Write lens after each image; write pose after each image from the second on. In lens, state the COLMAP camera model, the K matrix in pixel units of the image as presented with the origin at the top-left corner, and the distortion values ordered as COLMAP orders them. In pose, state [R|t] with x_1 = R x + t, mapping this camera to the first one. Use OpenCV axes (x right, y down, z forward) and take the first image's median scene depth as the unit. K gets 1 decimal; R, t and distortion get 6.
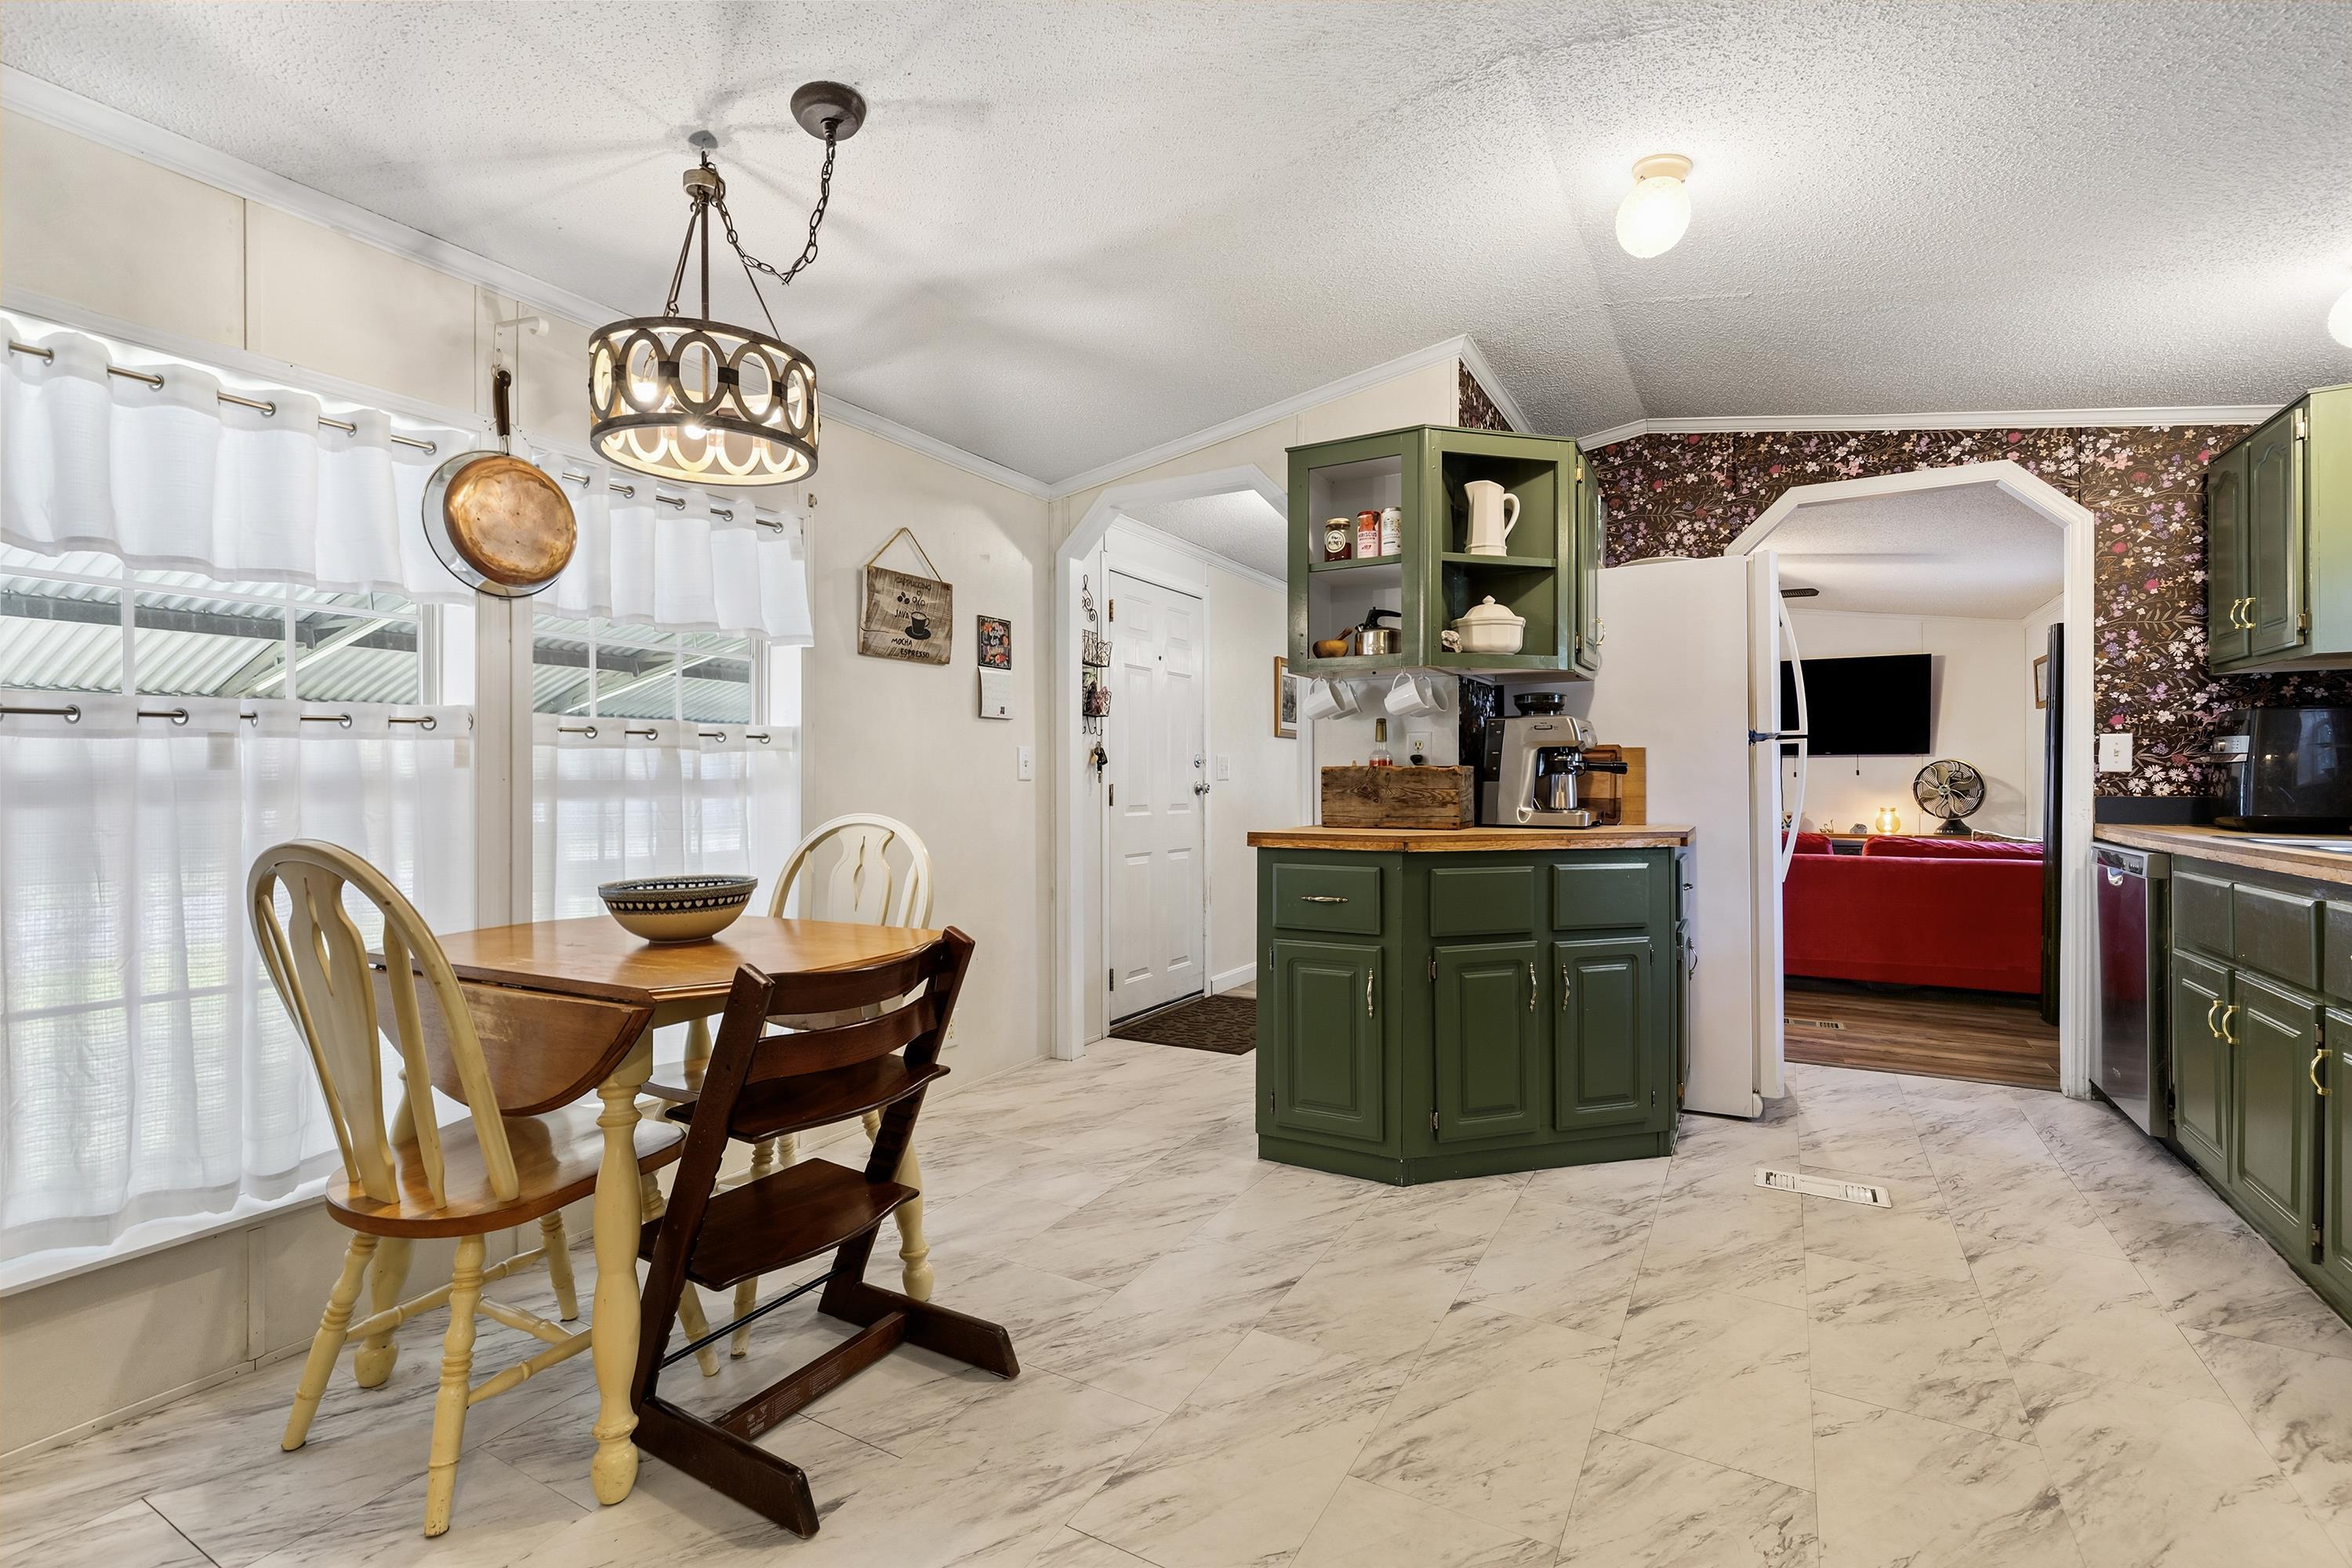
lens RADIAL K [[1053.8, 0, 1167.7], [0, 1053.8, 784.8], [0, 0, 1]] dist [0.004258, -0.000710]
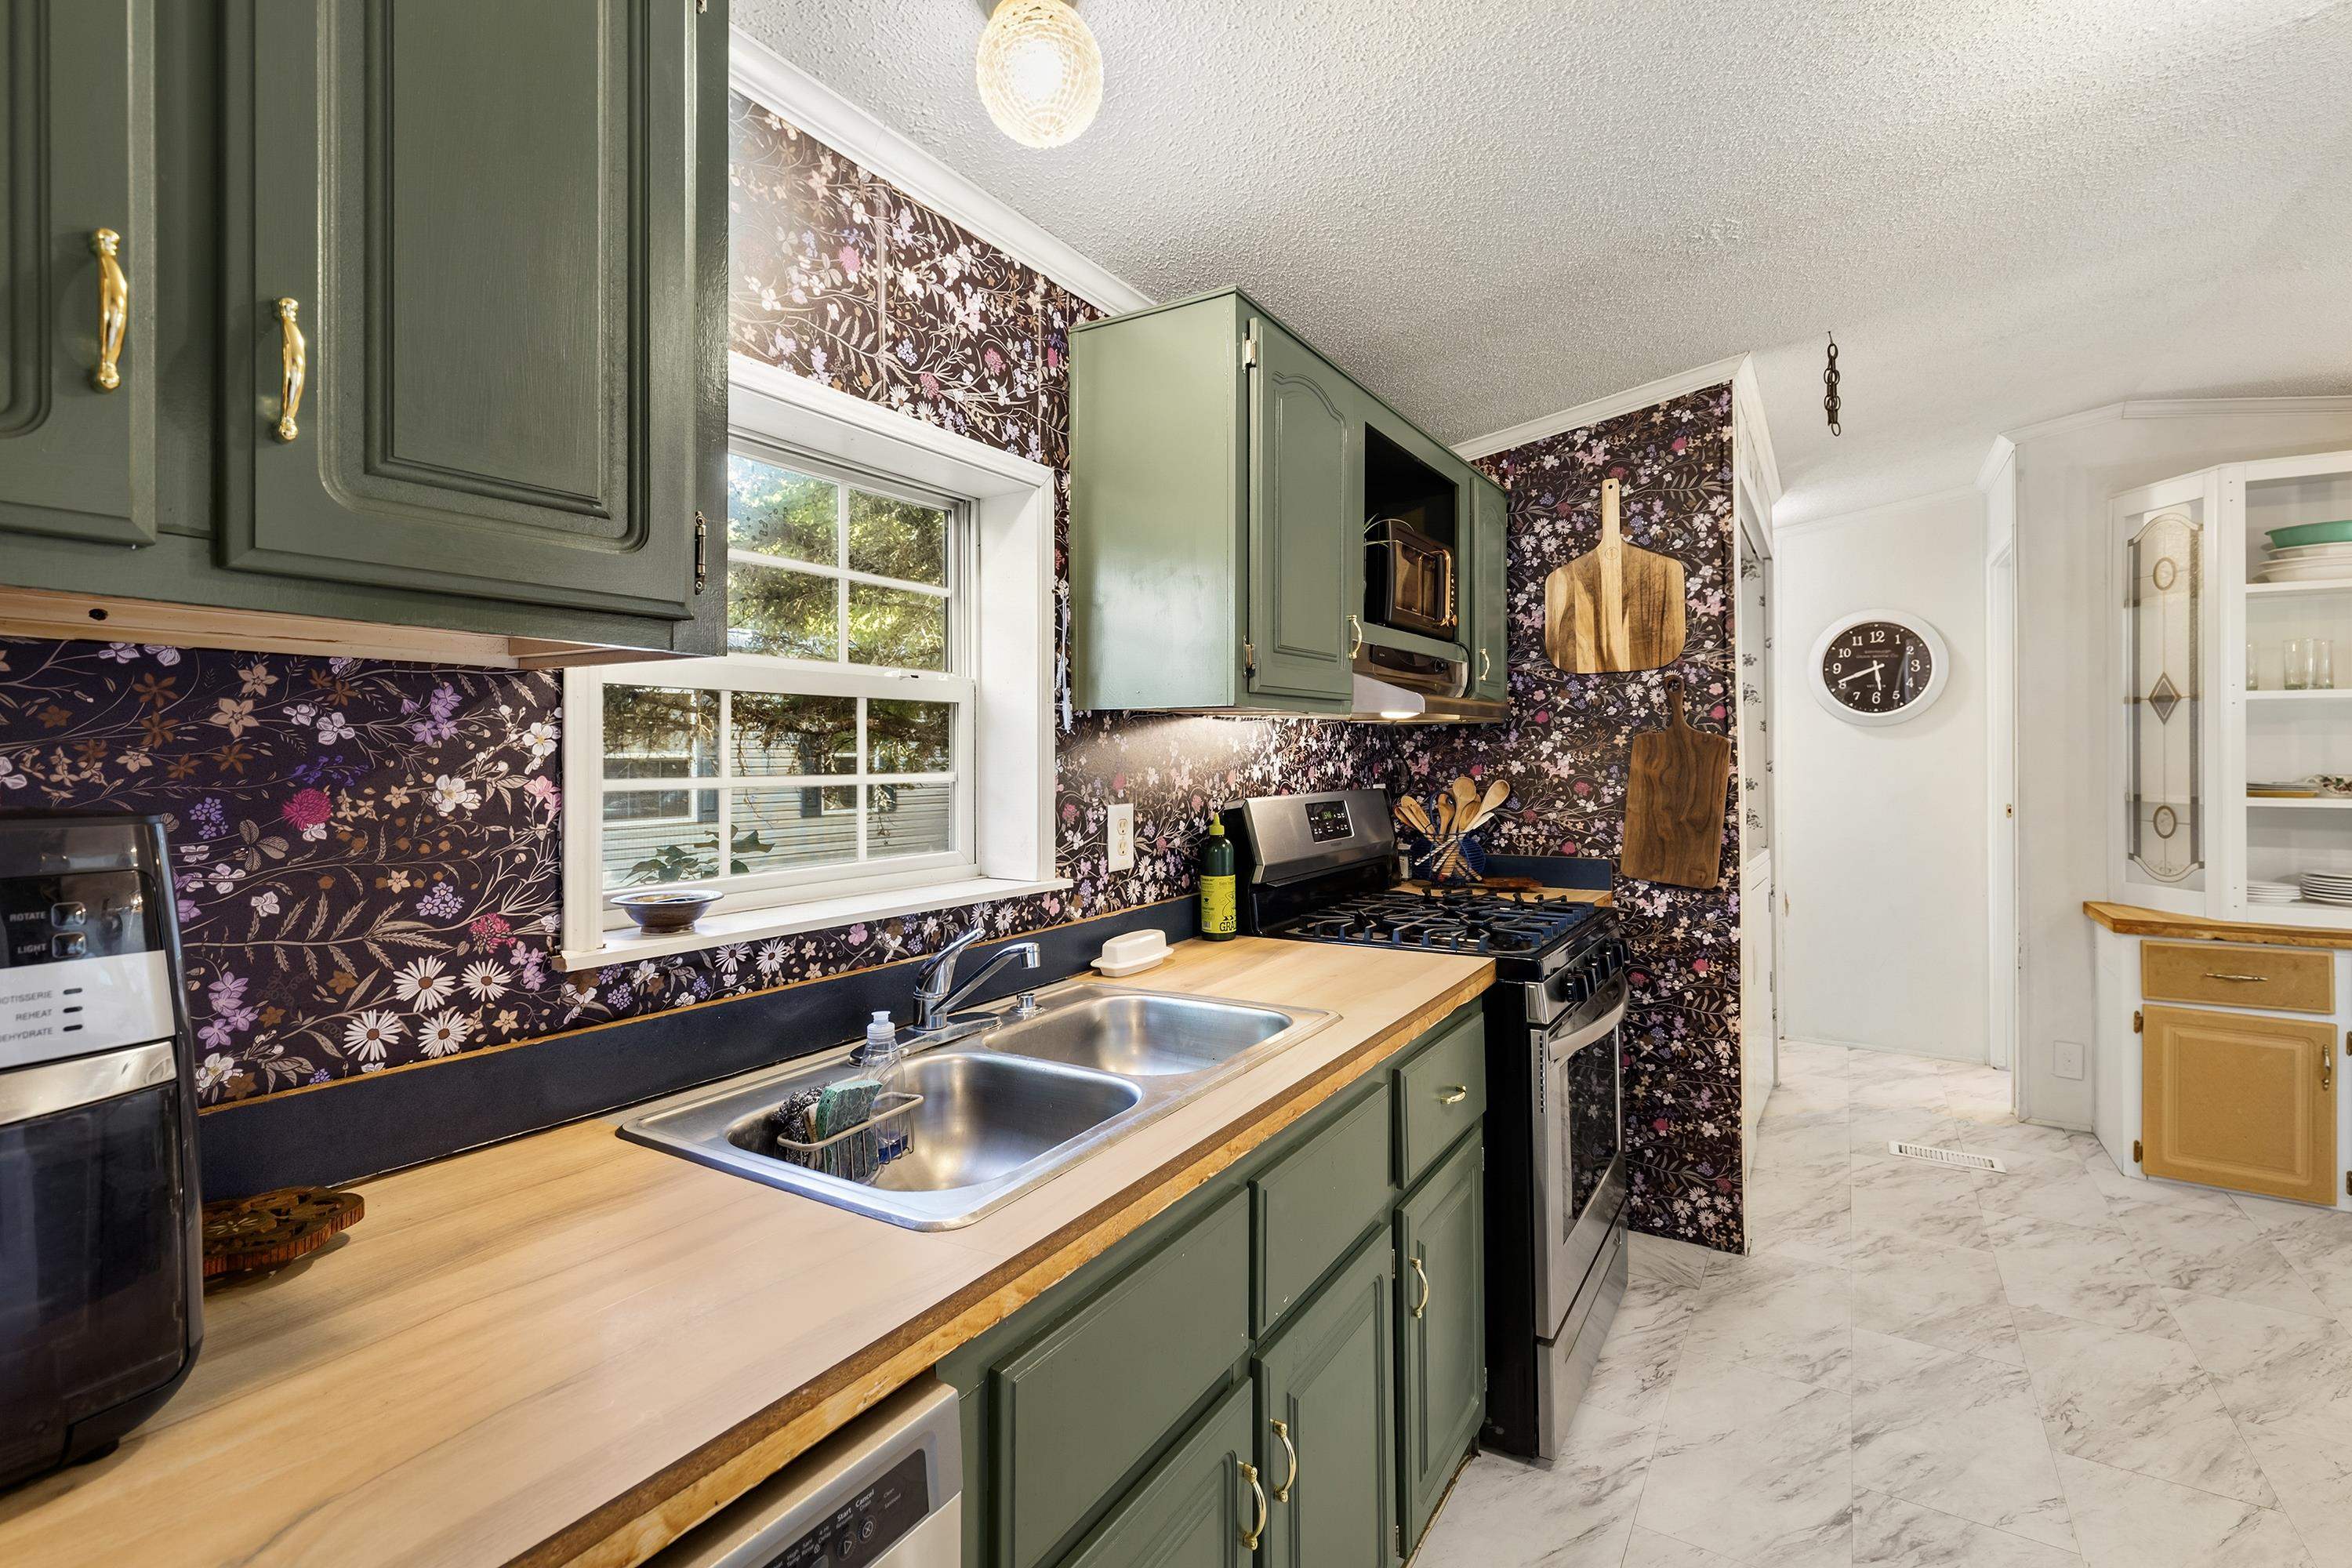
lens RADIAL K [[1053.8, 0, 1174.5], [0, 1053.8, 748.1], [0, 0, 1]] dist [0.004258, -0.000710]
pose [[-0.999123, 0.005380, 0.041514, 0.752706], [0.005309, 0.999984, -0.001826, -0.076291], [-0.041523, -0.001604, -0.999136, 1.085225]]
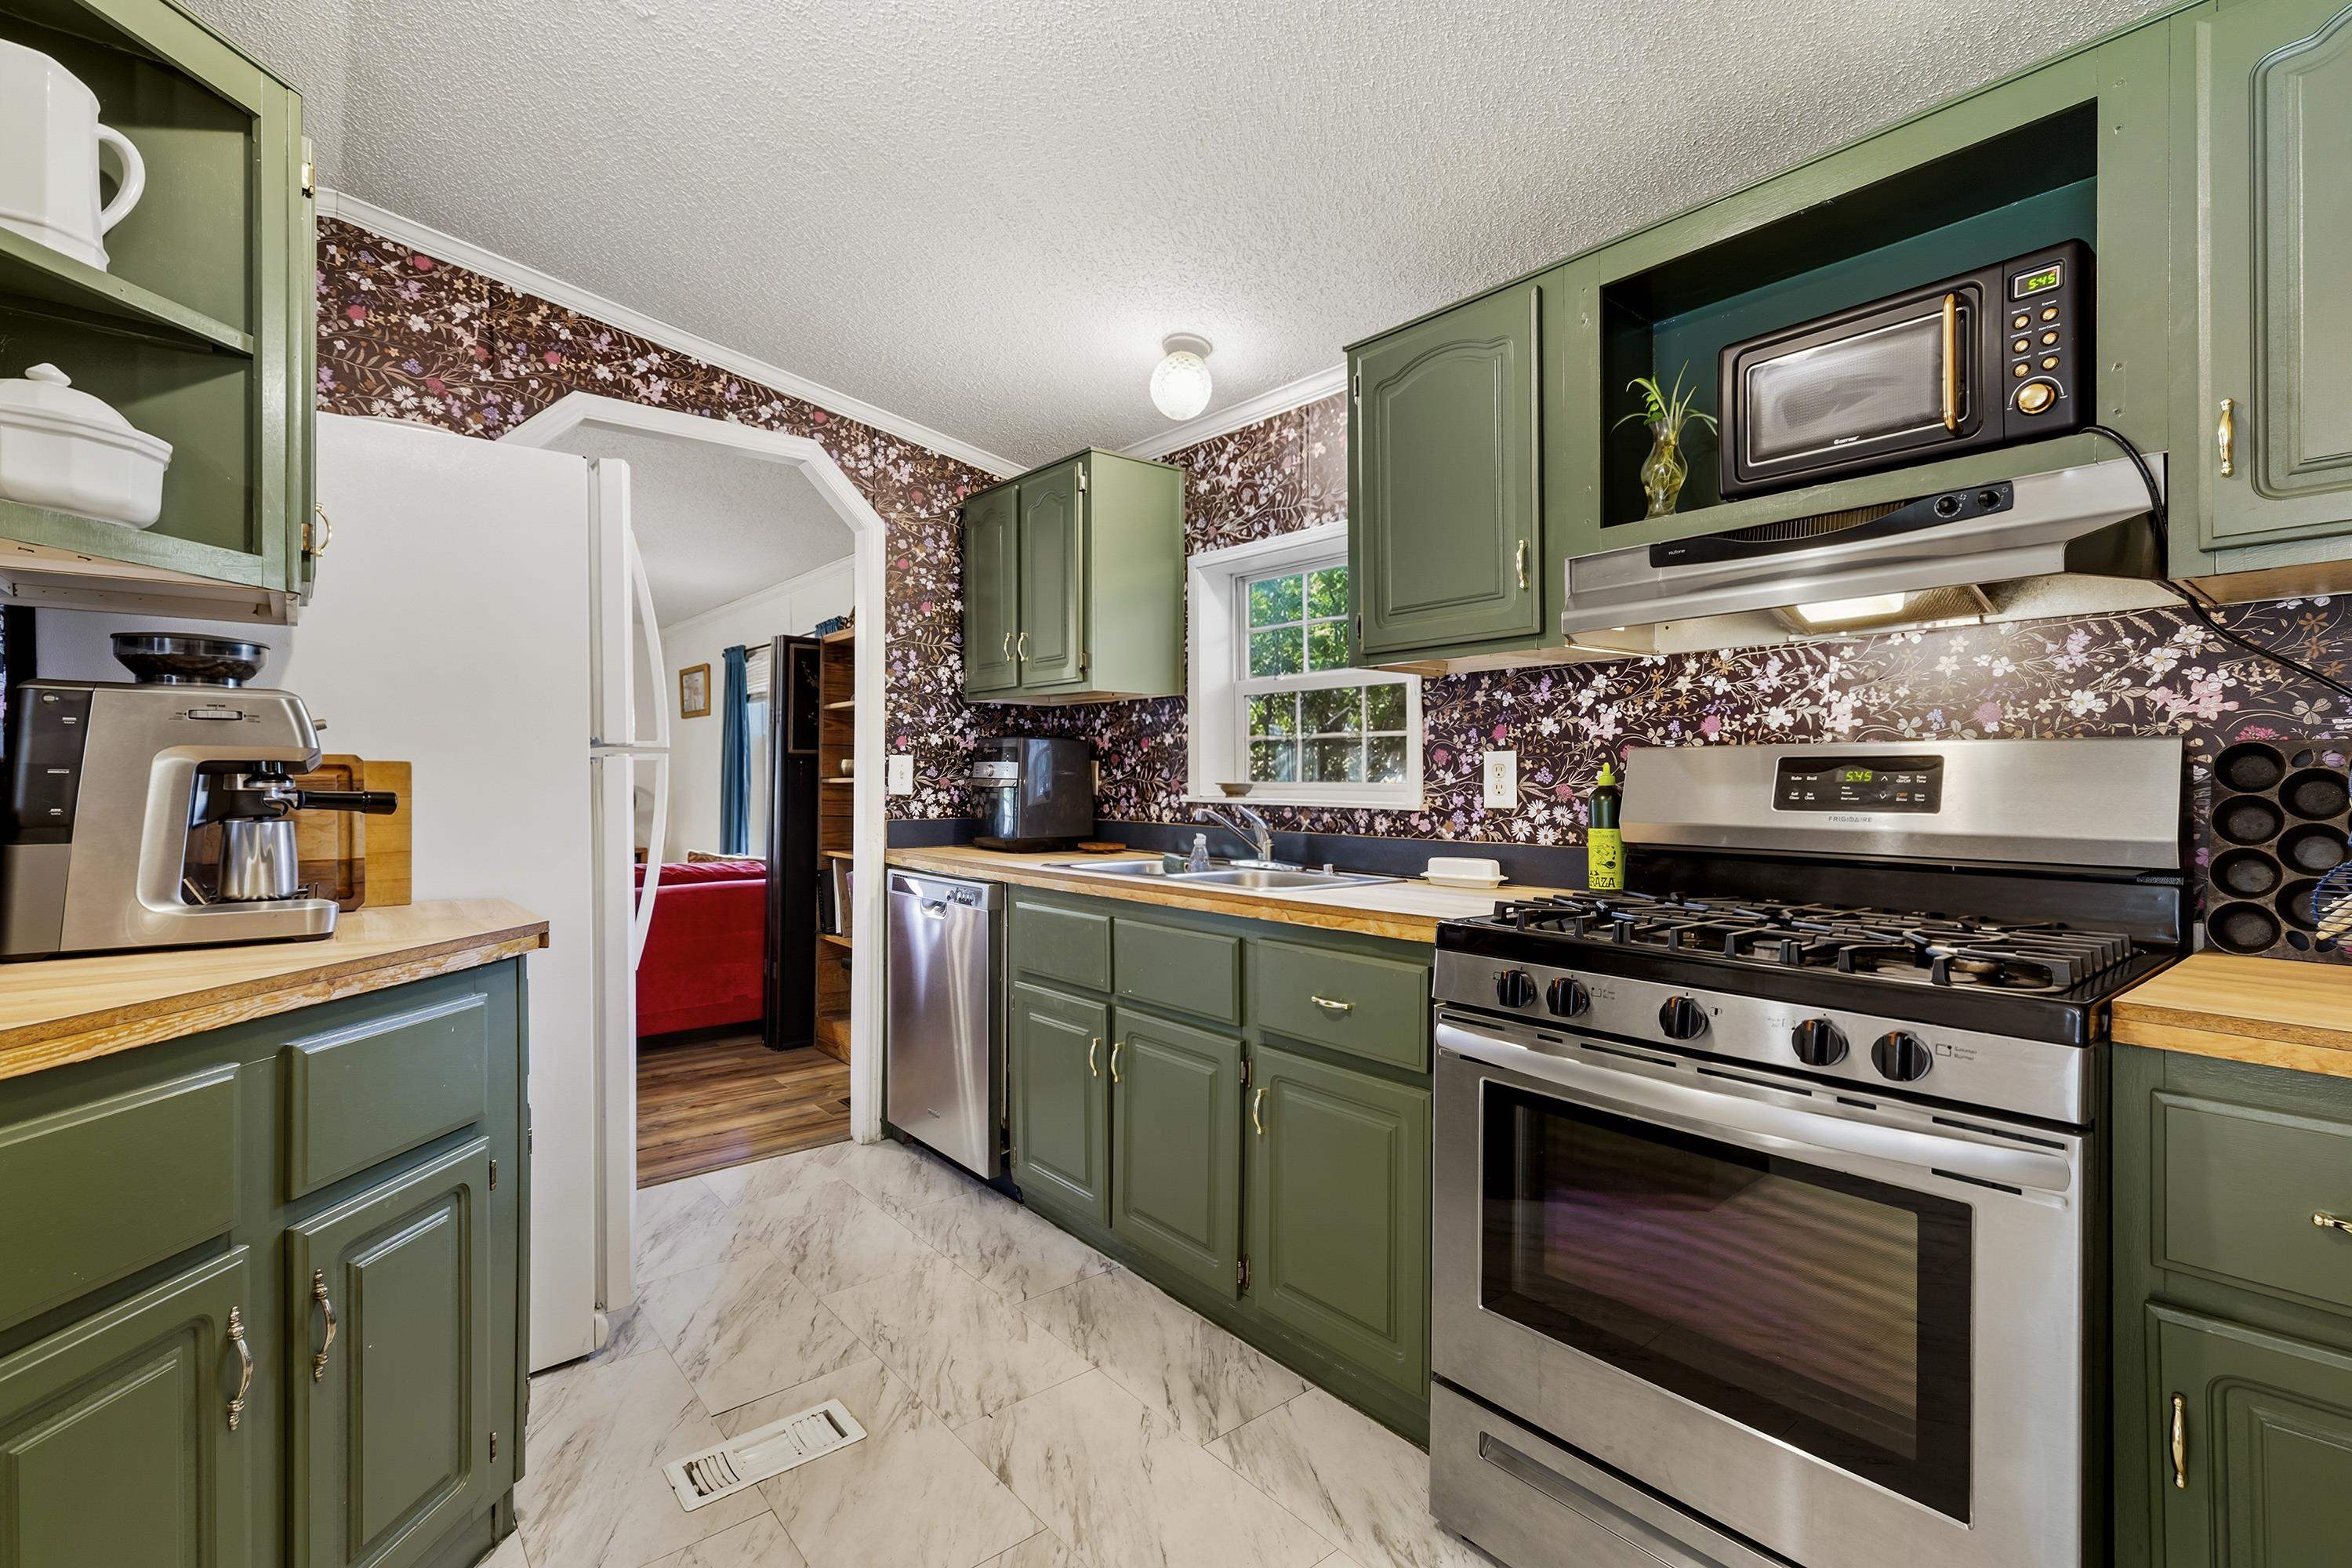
lens RADIAL K [[1053.8, 0, 1176.9], [0, 1053.8, 781.6], [0, 0, 1]] dist [0.004258, -0.000710]
pose [[0.341344, -0.000581, 0.939938, 0.076857], [-0.000113, 1.000000, 0.000660, -0.025539], [-0.939938, -0.000331, 0.341344, 0.445132]]
